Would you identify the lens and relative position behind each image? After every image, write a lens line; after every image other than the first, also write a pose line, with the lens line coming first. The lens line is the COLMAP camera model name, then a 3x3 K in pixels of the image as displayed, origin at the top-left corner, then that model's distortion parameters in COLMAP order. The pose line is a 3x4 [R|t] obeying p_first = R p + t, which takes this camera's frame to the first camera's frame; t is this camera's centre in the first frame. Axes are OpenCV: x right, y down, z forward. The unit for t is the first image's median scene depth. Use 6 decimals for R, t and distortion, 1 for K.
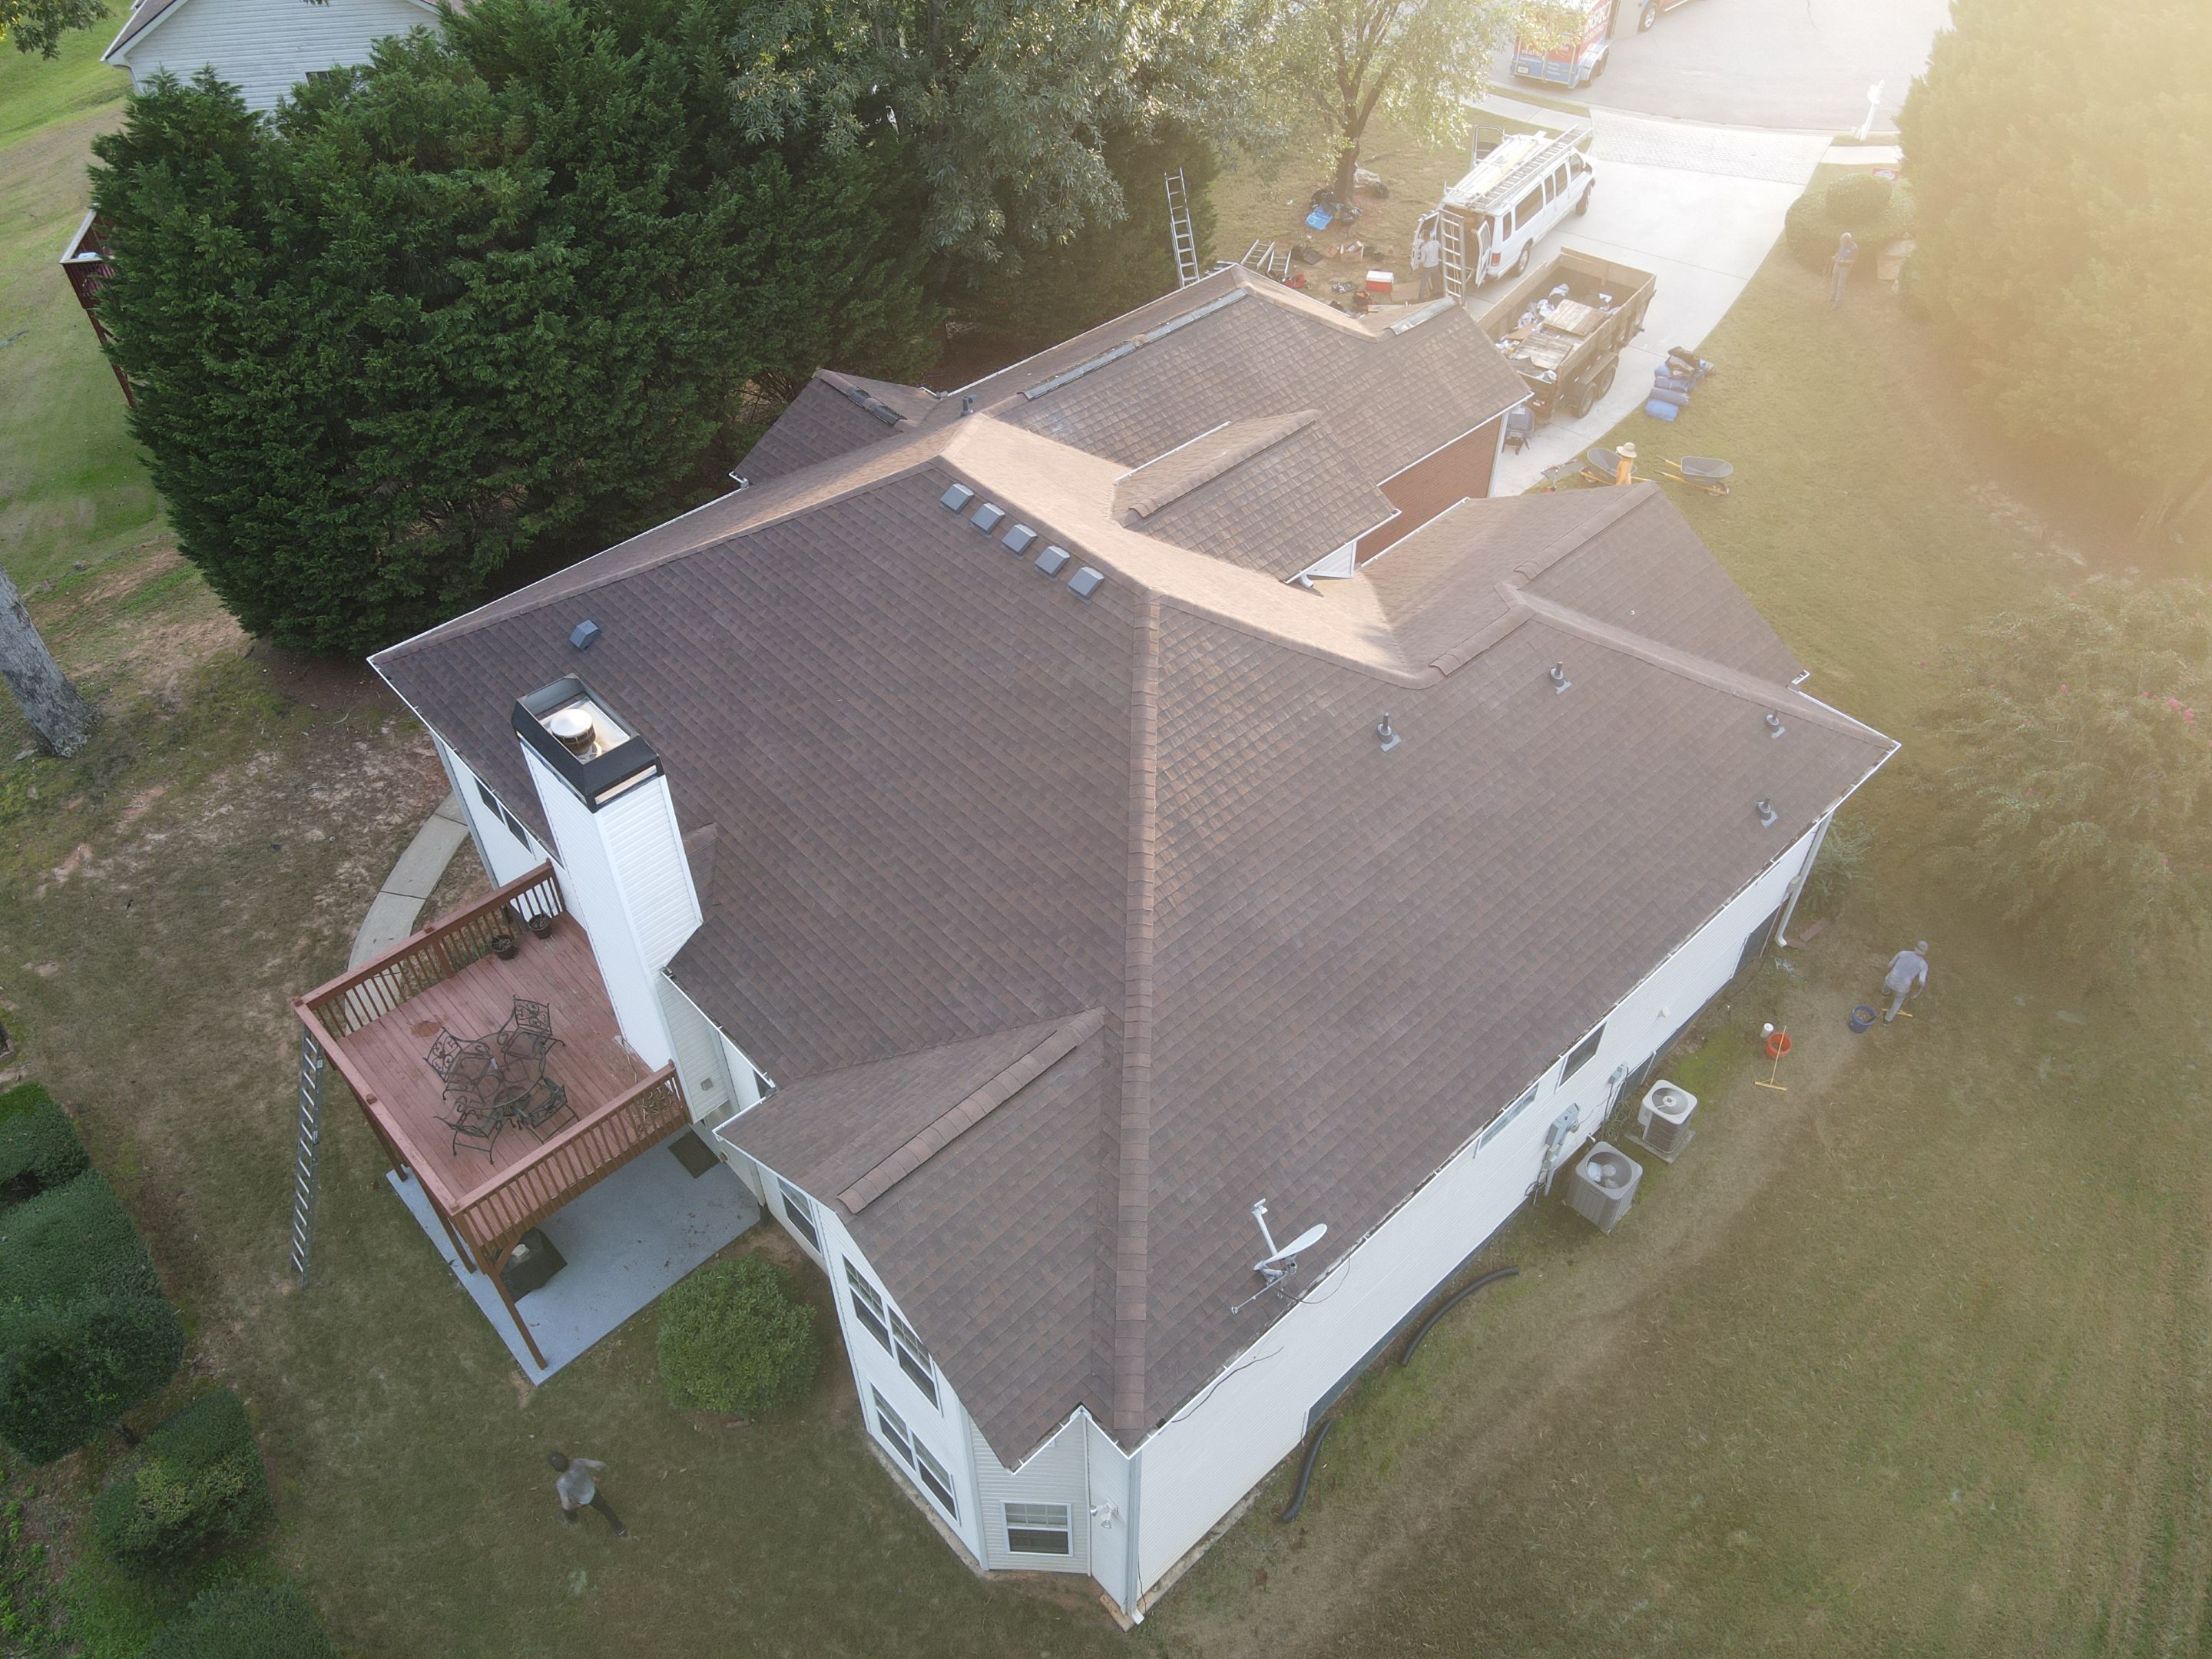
lens RADIAL K [[1623.2, 0, 1101.9], [0, 1623.2, 821.5], [0, 0, 1]] dist [-0.002339, 0.020858]
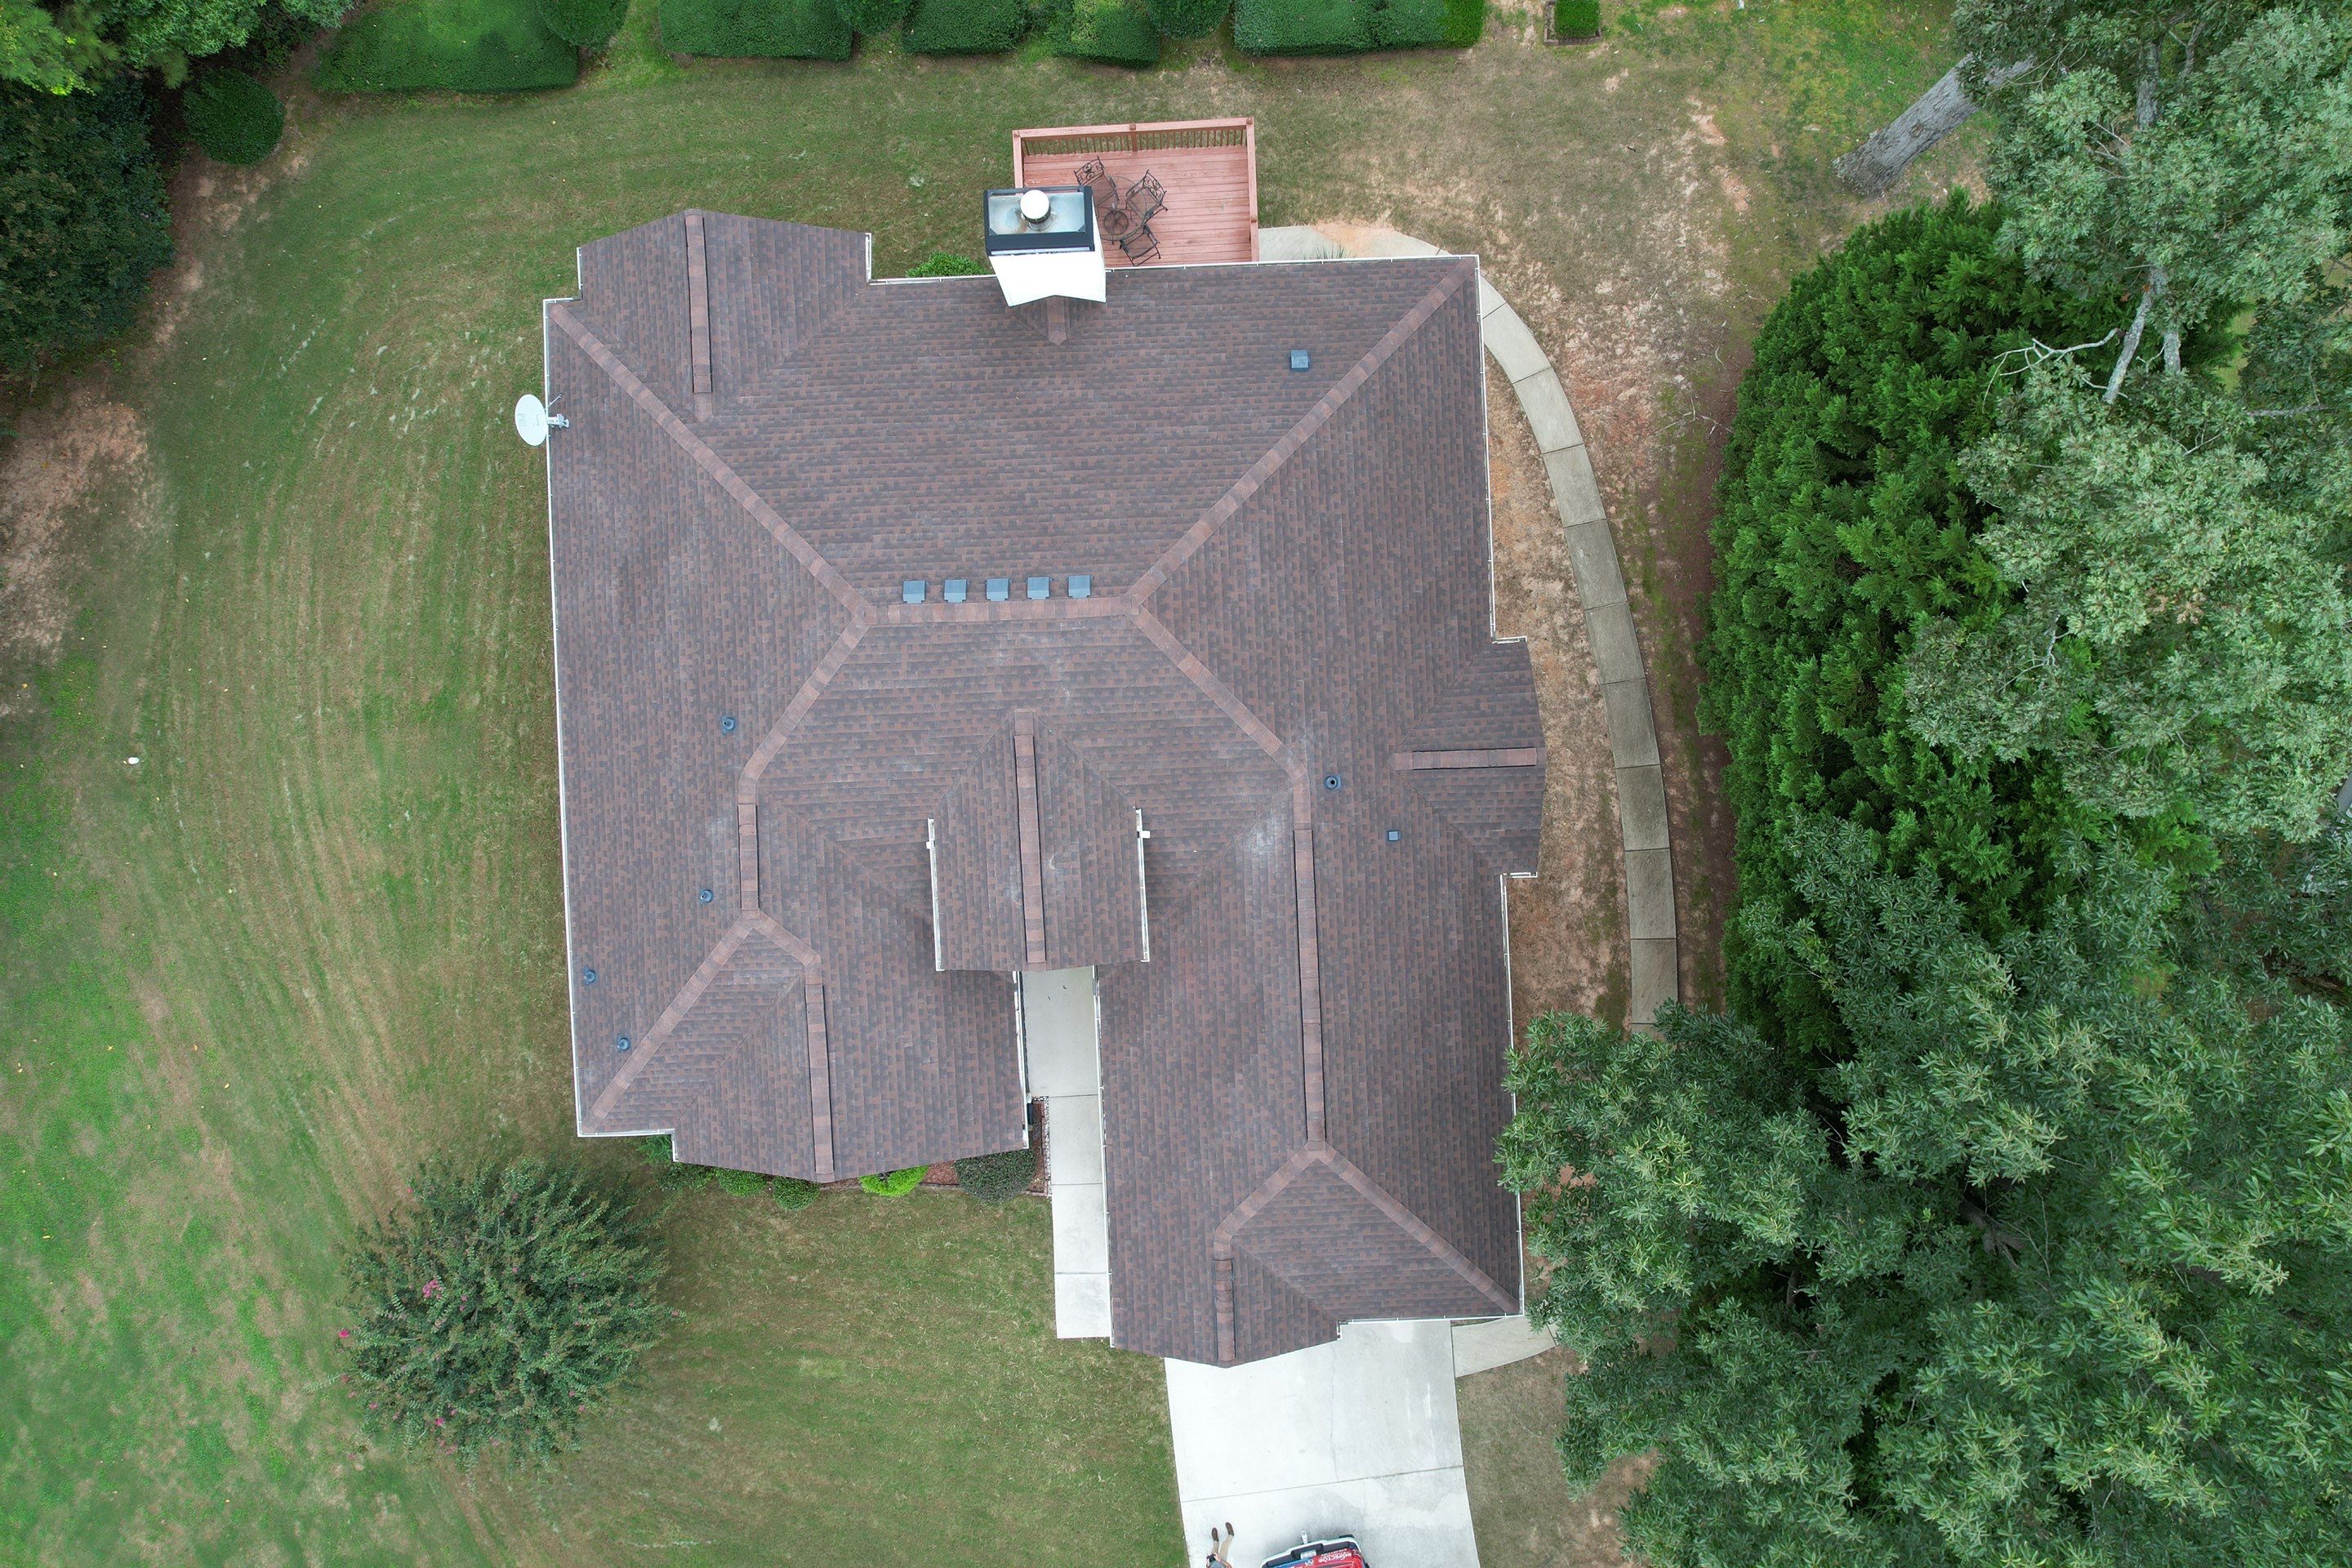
lens RADIAL K [[1505.0, 0, 1196.9], [0, 1505.0, 774.2], [0, 0, 1]] dist [-0.079526, 0.070963]
pose [[-0.647021, 0.762428, 0.008257, -0.045561], [-0.530832, -0.458202, 0.712930, -0.994393], [0.547341, 0.456897, 0.701187, 0.320862]]
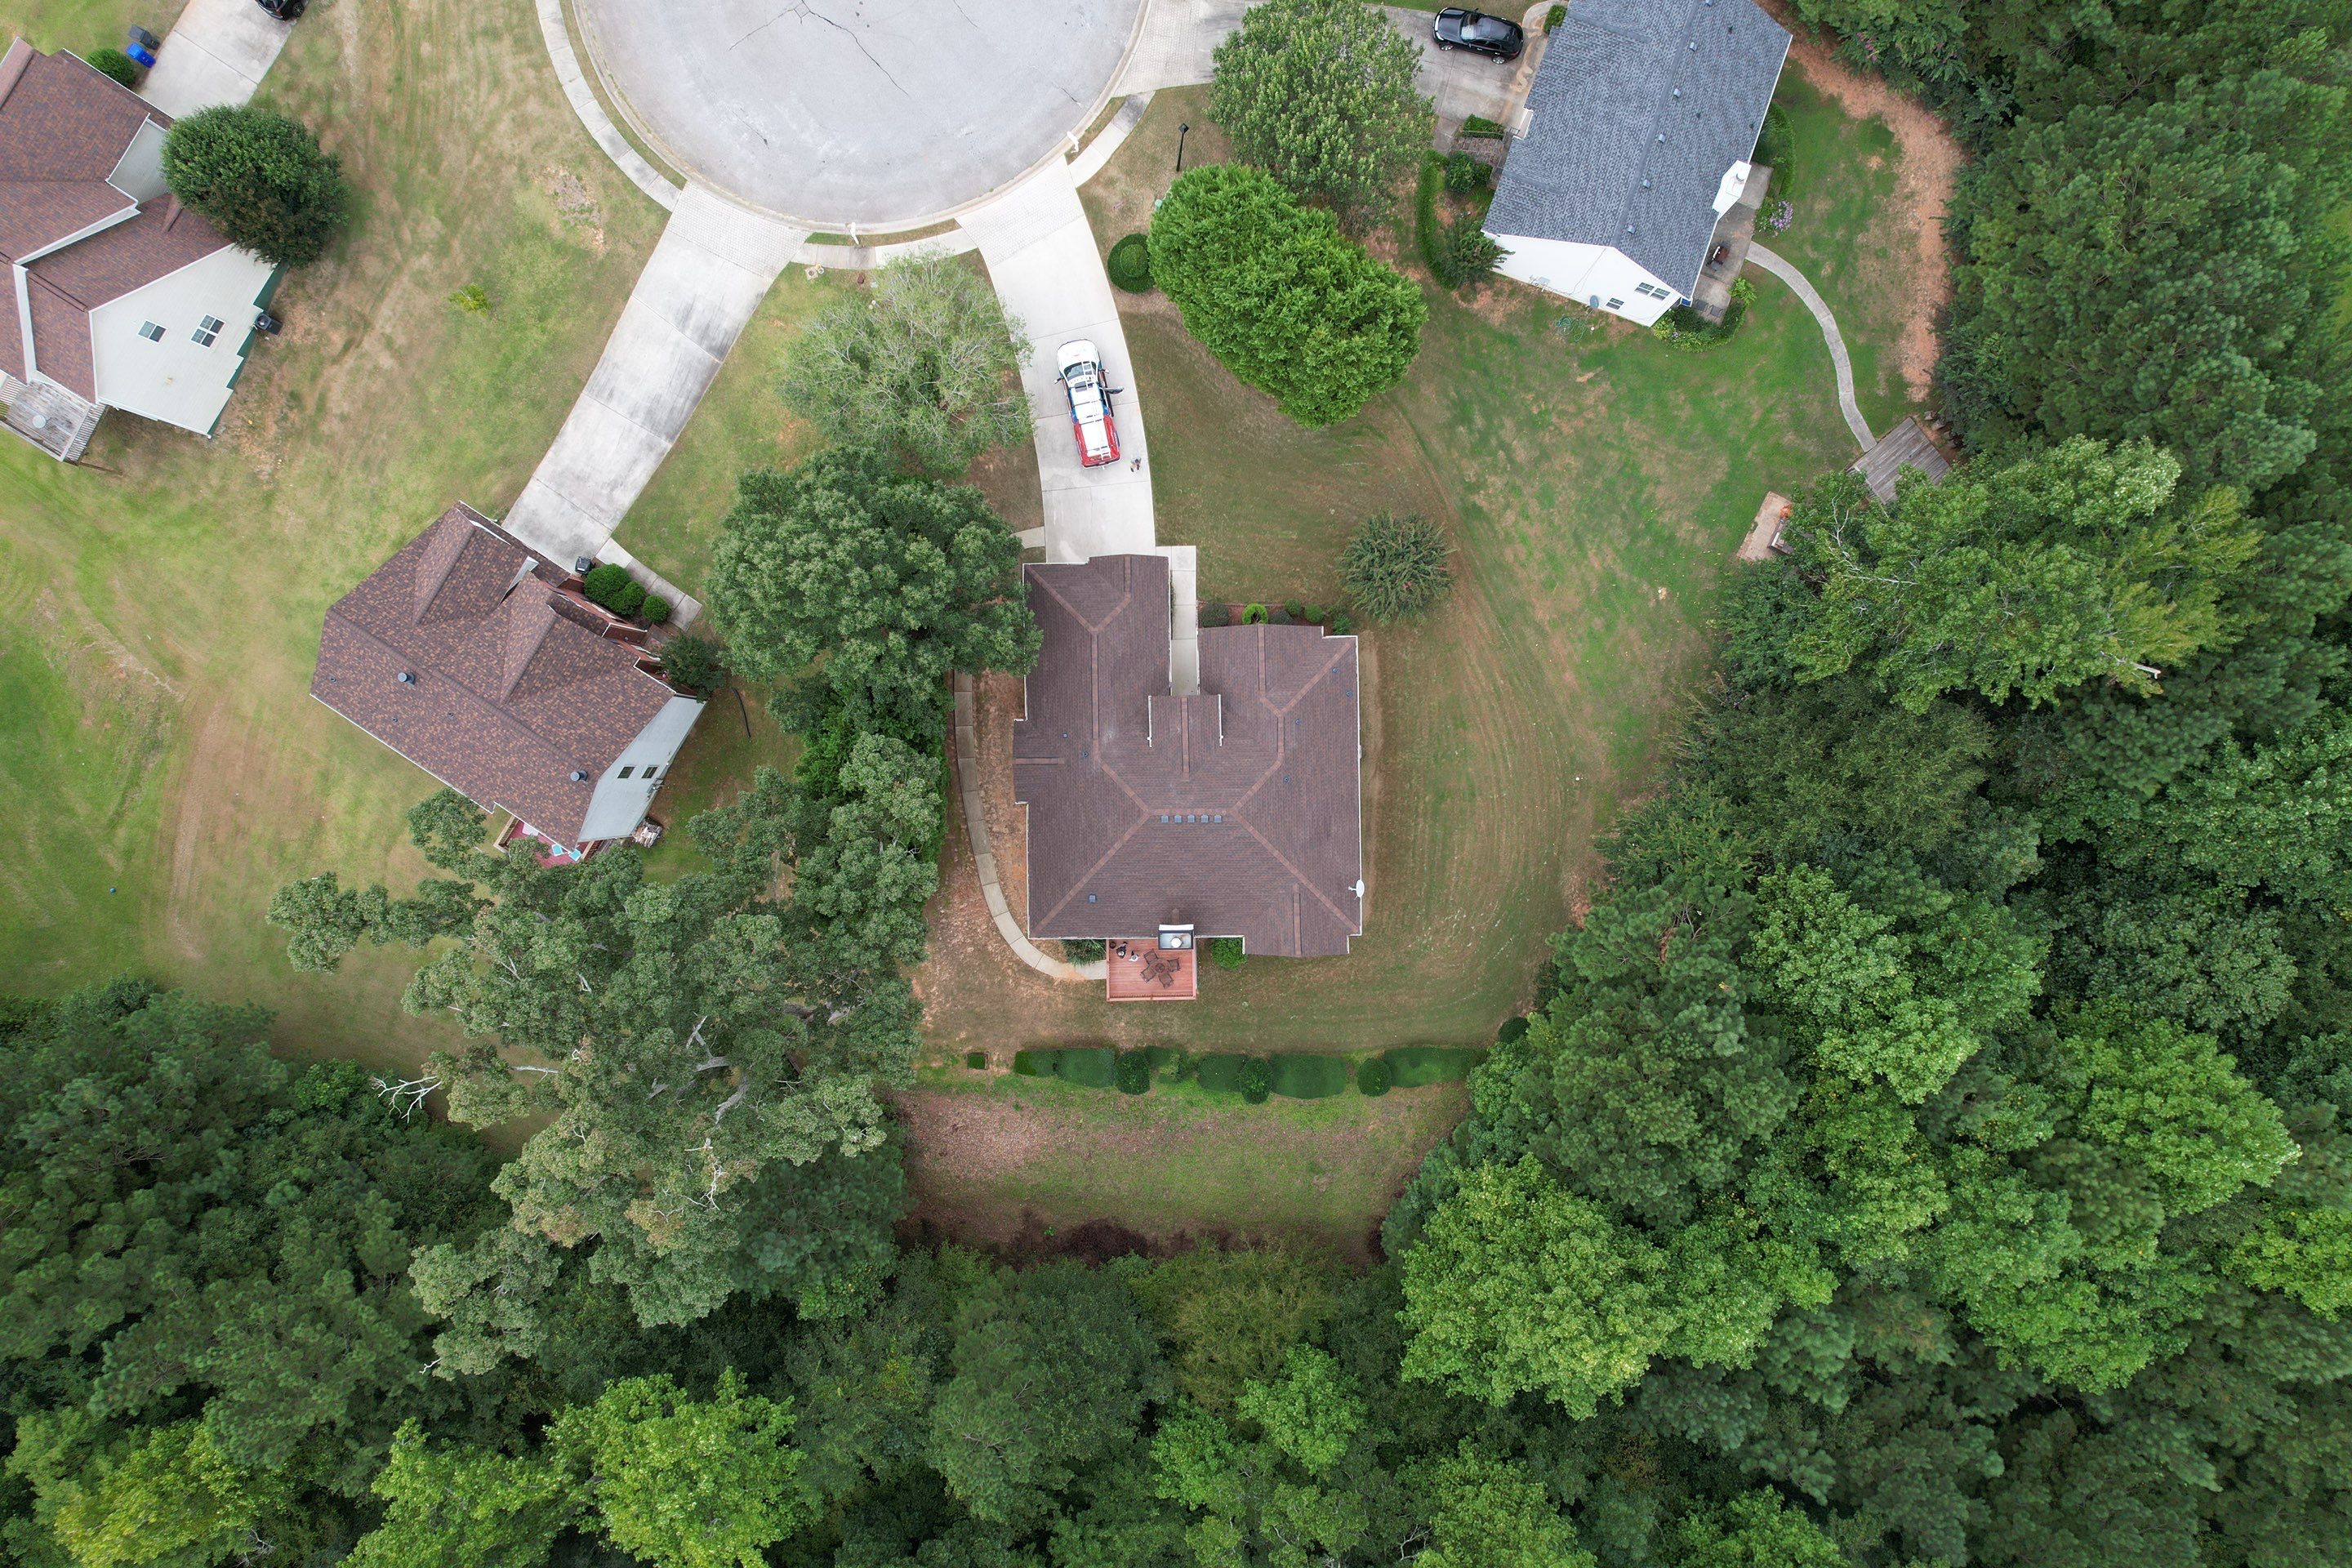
lens RADIAL K [[1505.0, 0, 1179.5], [0, 1505.0, 797.8], [0, 0, 1]] dist [-0.079526, 0.070963]
pose [[0.669771, -0.742342, -0.018288, 0.029840], [0.531043, 0.461624, 0.710561, -2.410399], [-0.519037, -0.485625, 0.703398, -1.271739]]
